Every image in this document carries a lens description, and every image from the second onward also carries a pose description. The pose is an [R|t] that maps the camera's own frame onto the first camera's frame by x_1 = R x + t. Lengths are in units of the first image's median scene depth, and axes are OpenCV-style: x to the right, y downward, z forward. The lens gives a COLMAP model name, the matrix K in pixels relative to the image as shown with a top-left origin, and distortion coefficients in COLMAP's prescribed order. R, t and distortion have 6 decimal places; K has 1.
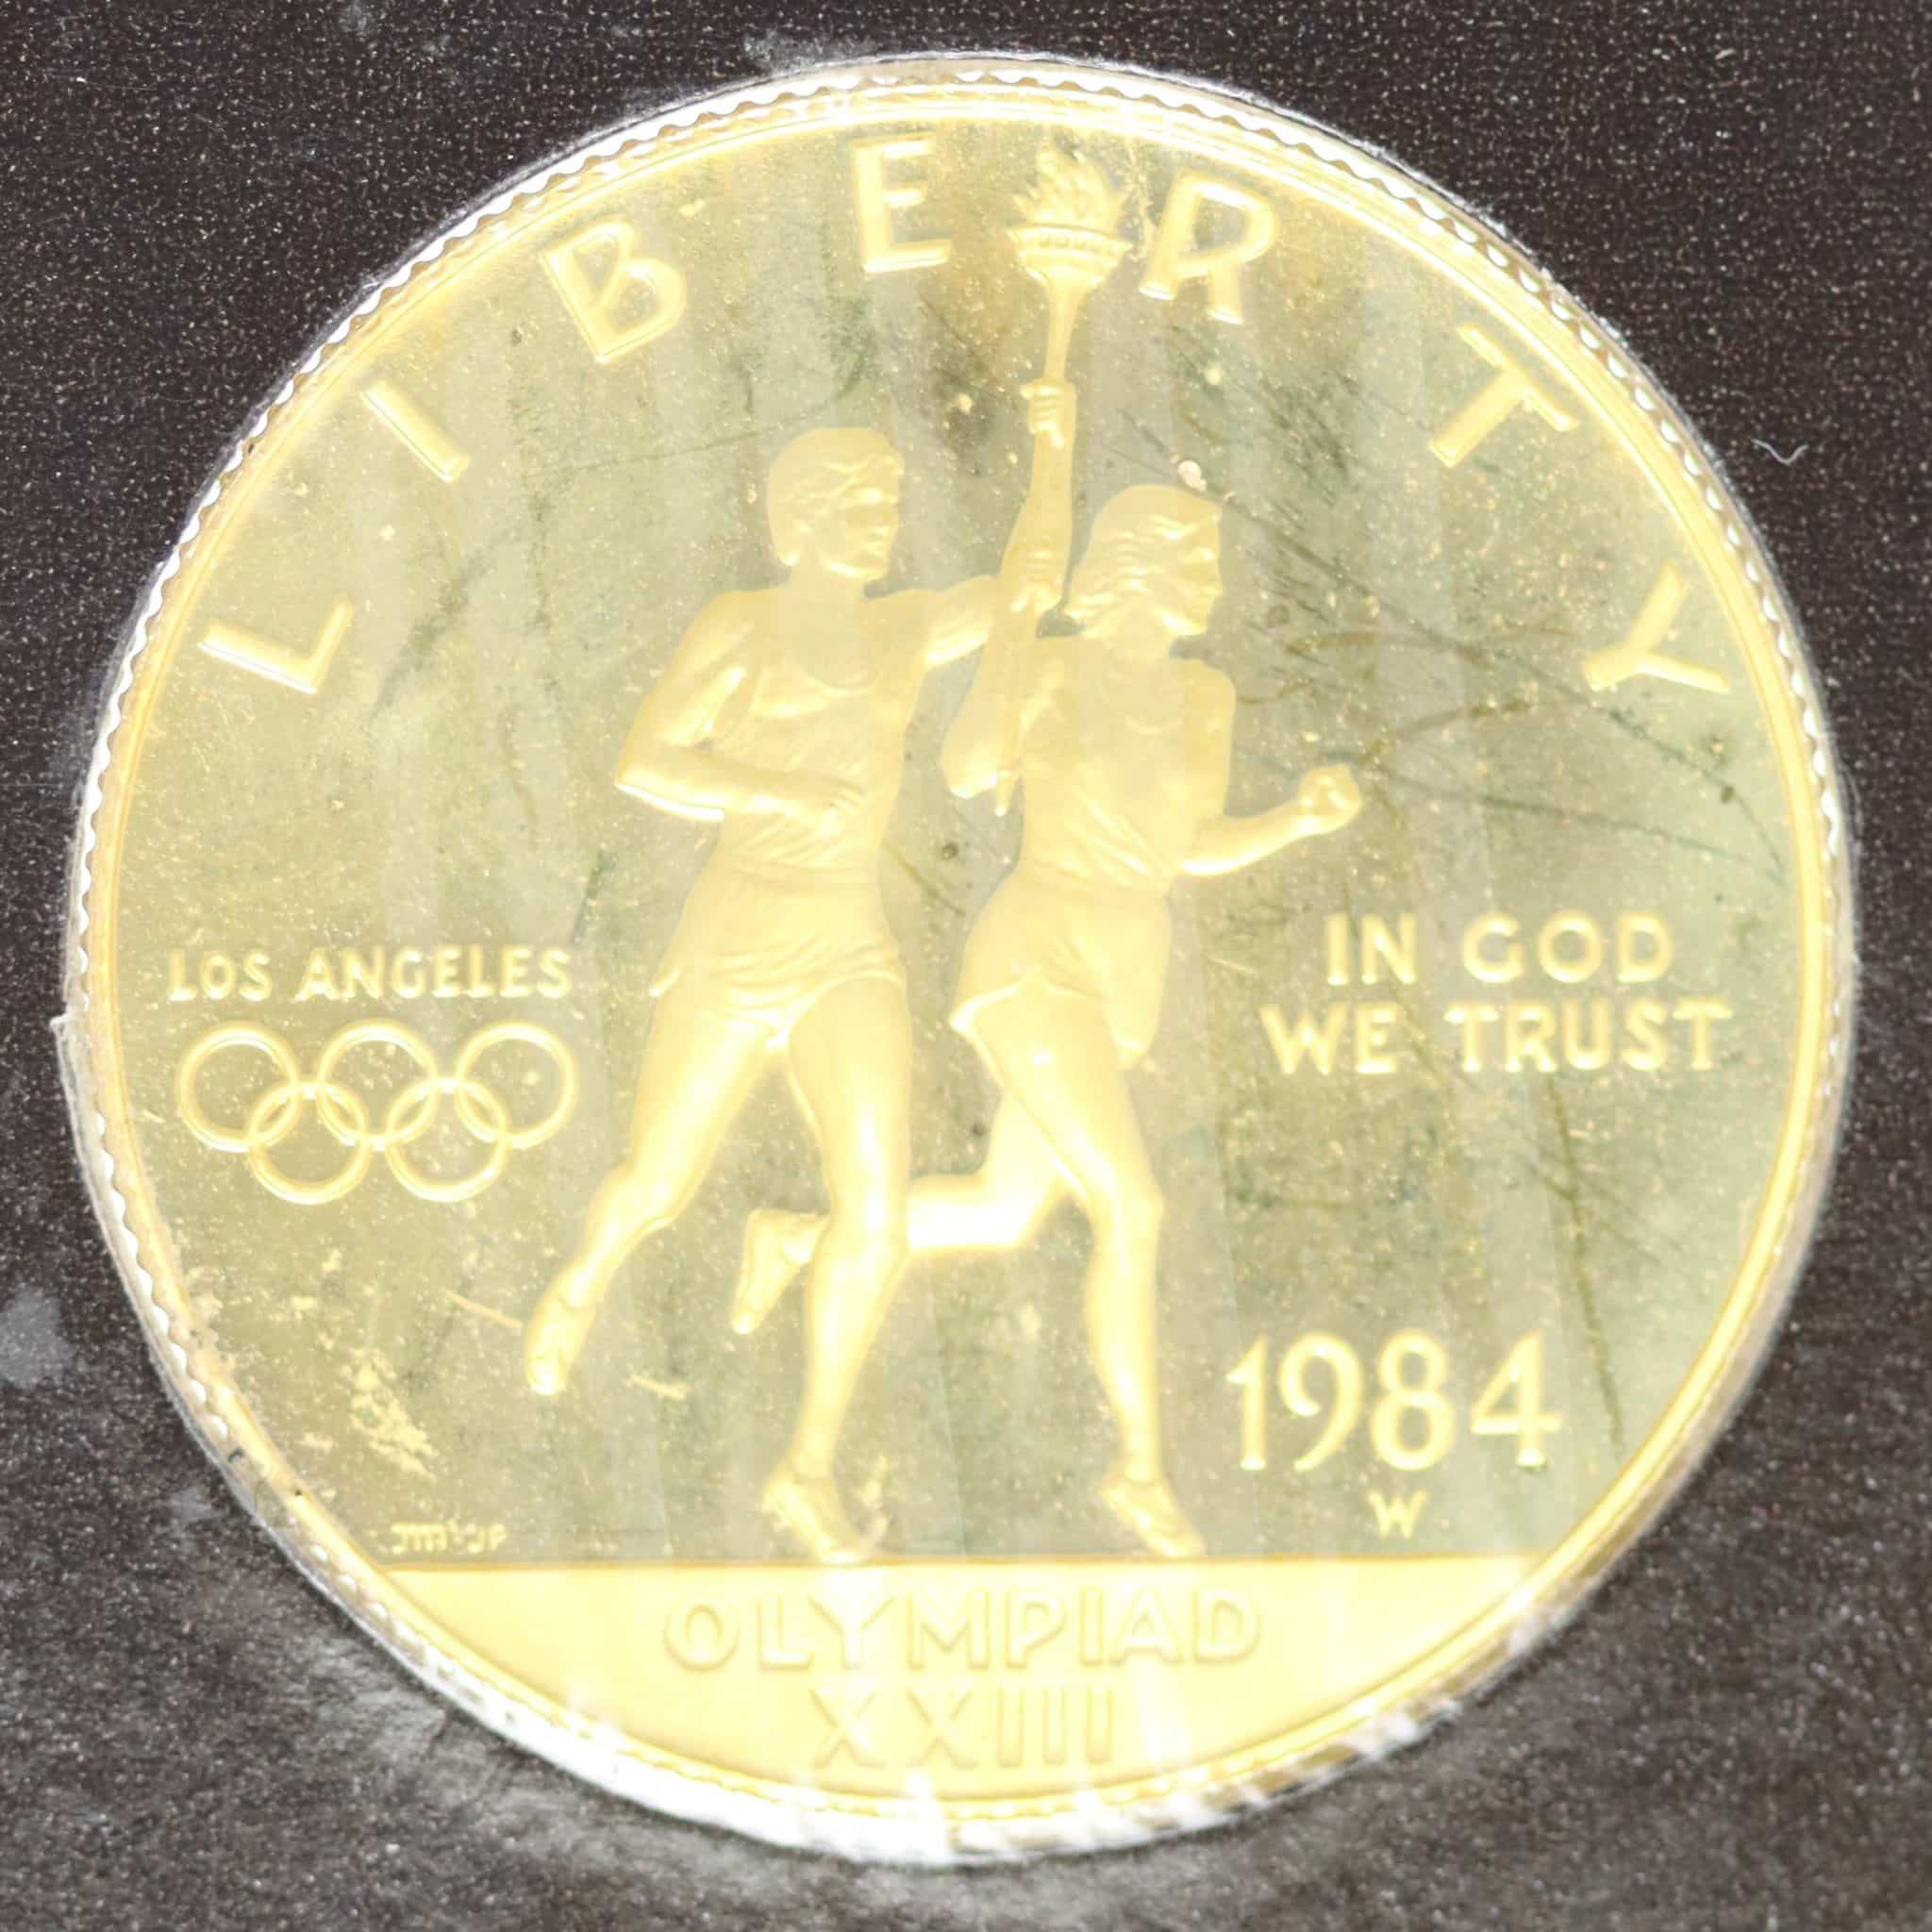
lens RADIAL K [[13088.2, 0, 962.7], [0, 13088.2, 959.3], [0, 0, 1]] dist [-0.147279, 0.000000]
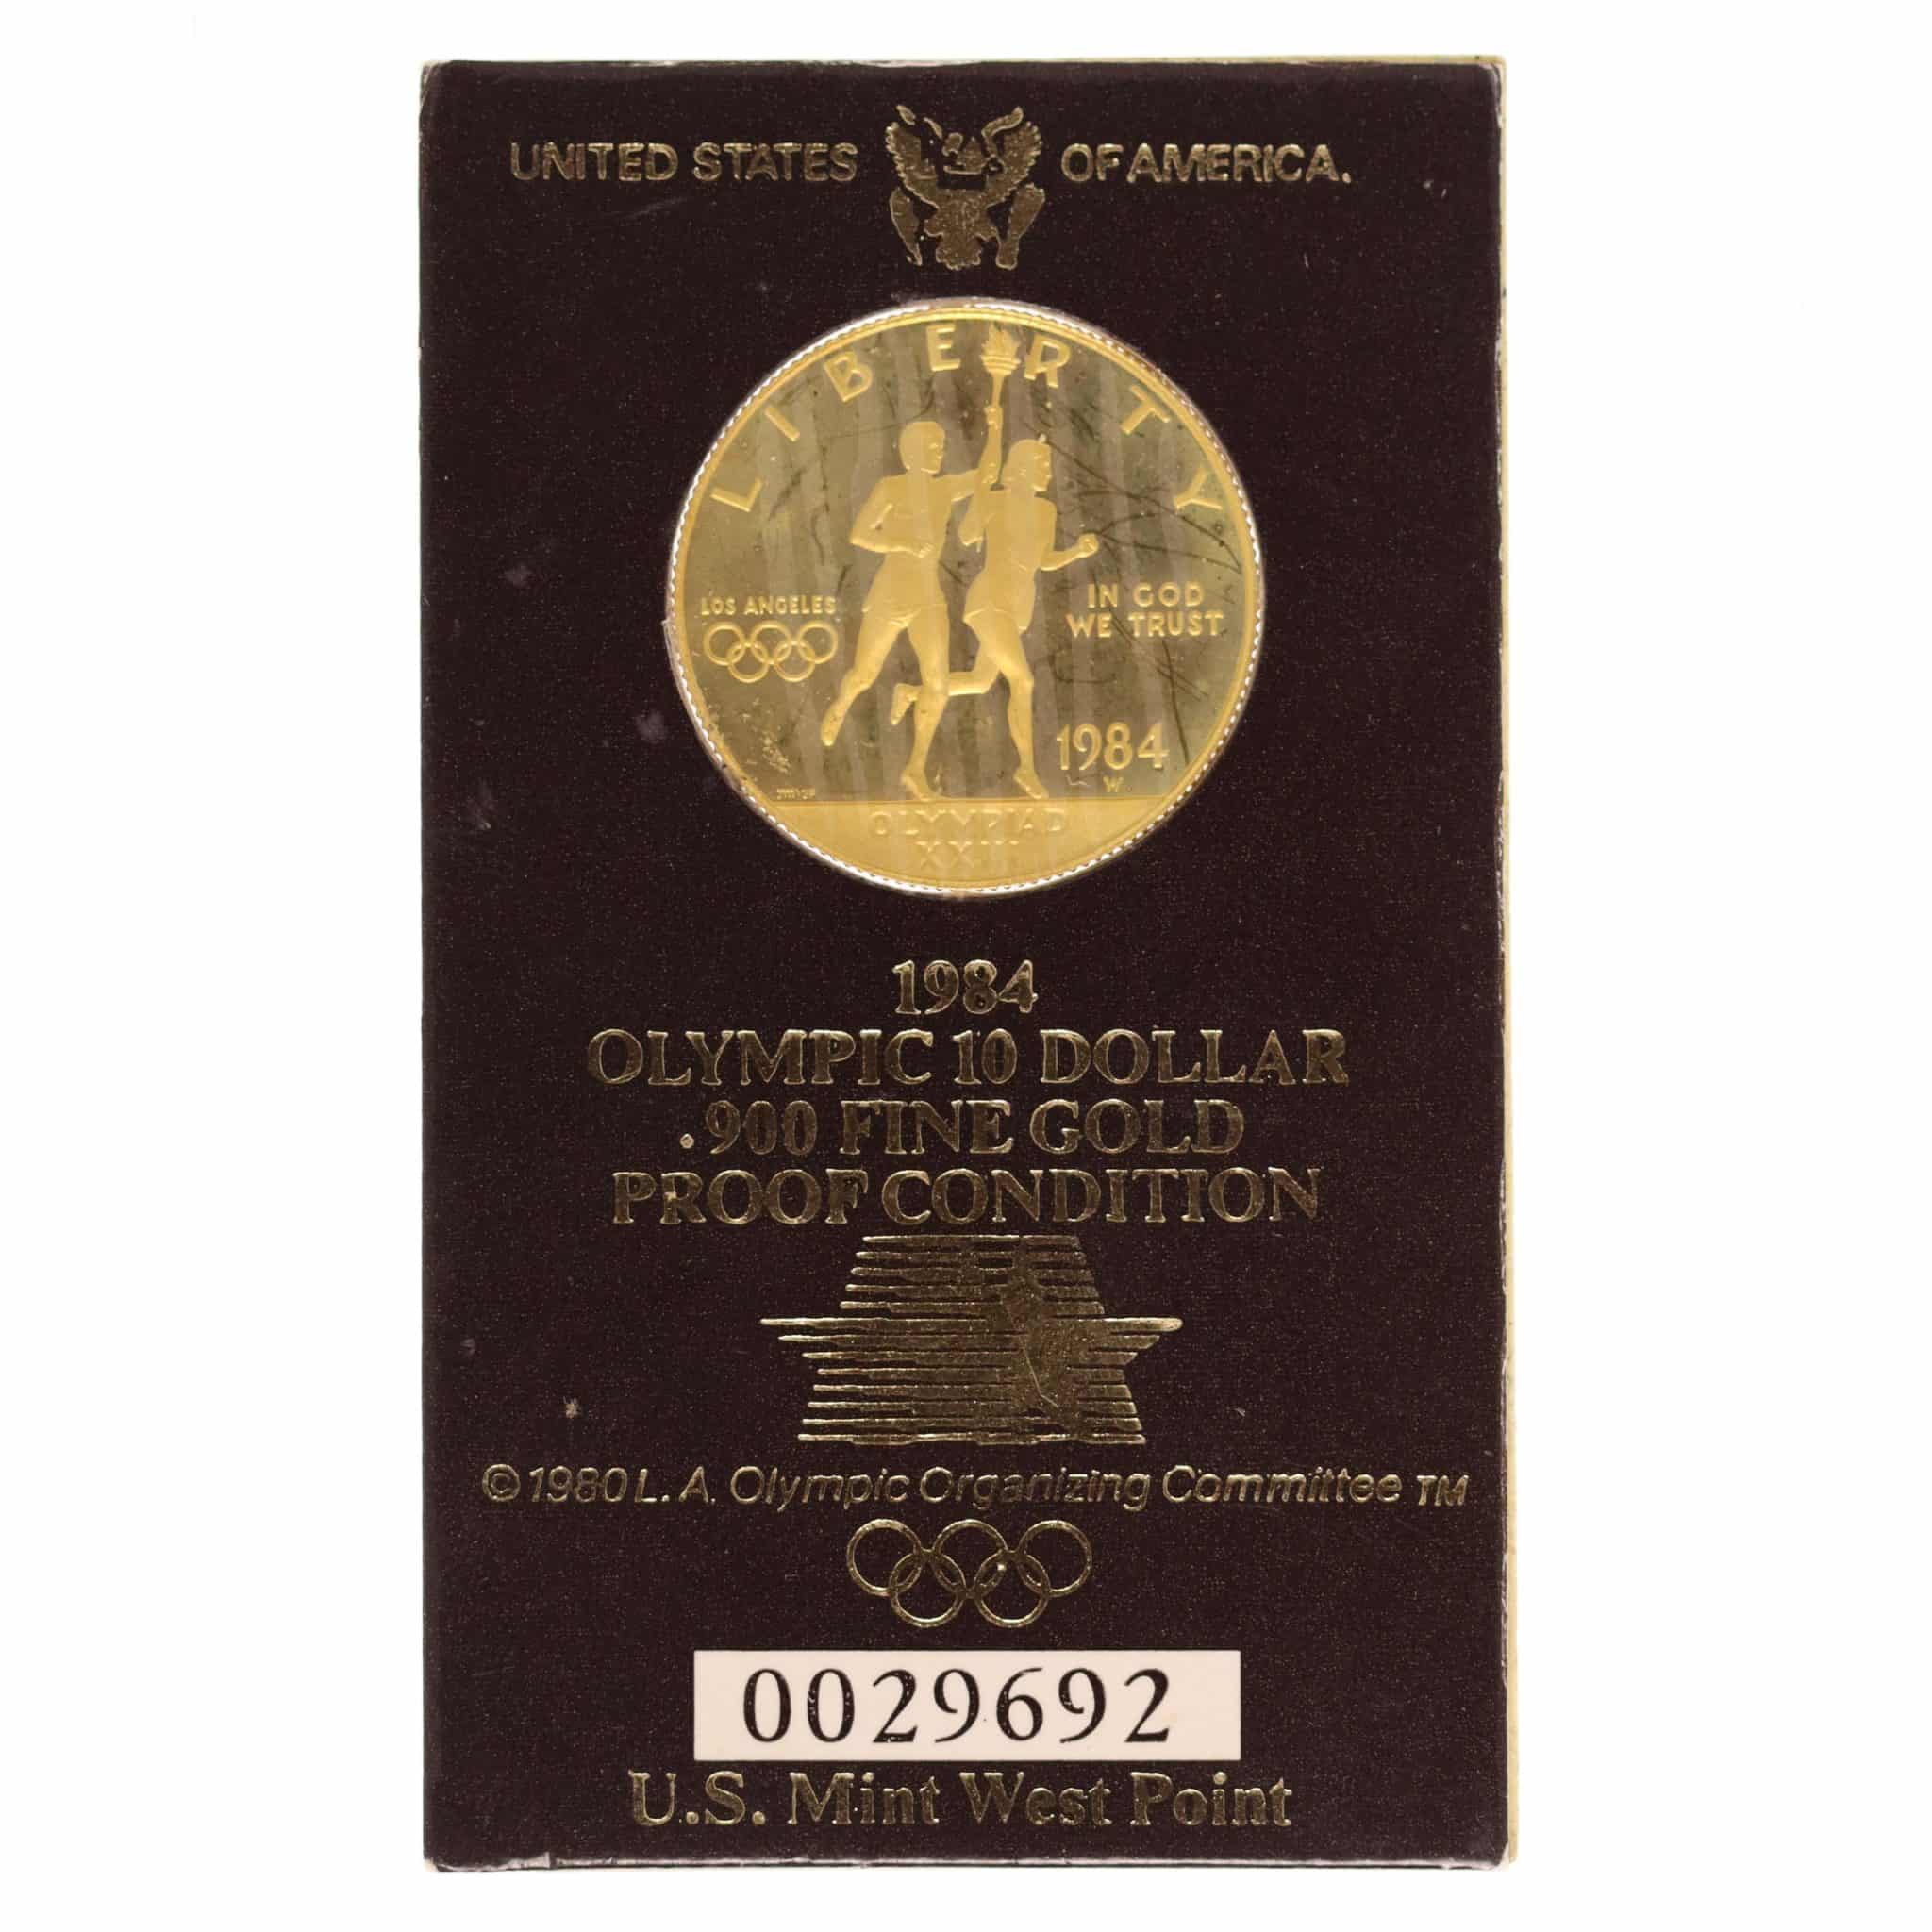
lens RADIAL K [[13088.2, 0, 966.5], [0, 13088.2, 966.7], [0, 0, 1]] dist [-0.147279, 0.000000]
pose [[0.999972, -0.007418, -0.000888, 0.002113], [0.007359, 0.998507, -0.054131, 0.246007], [0.001288, 0.054123, 0.998533, -1.984856]]
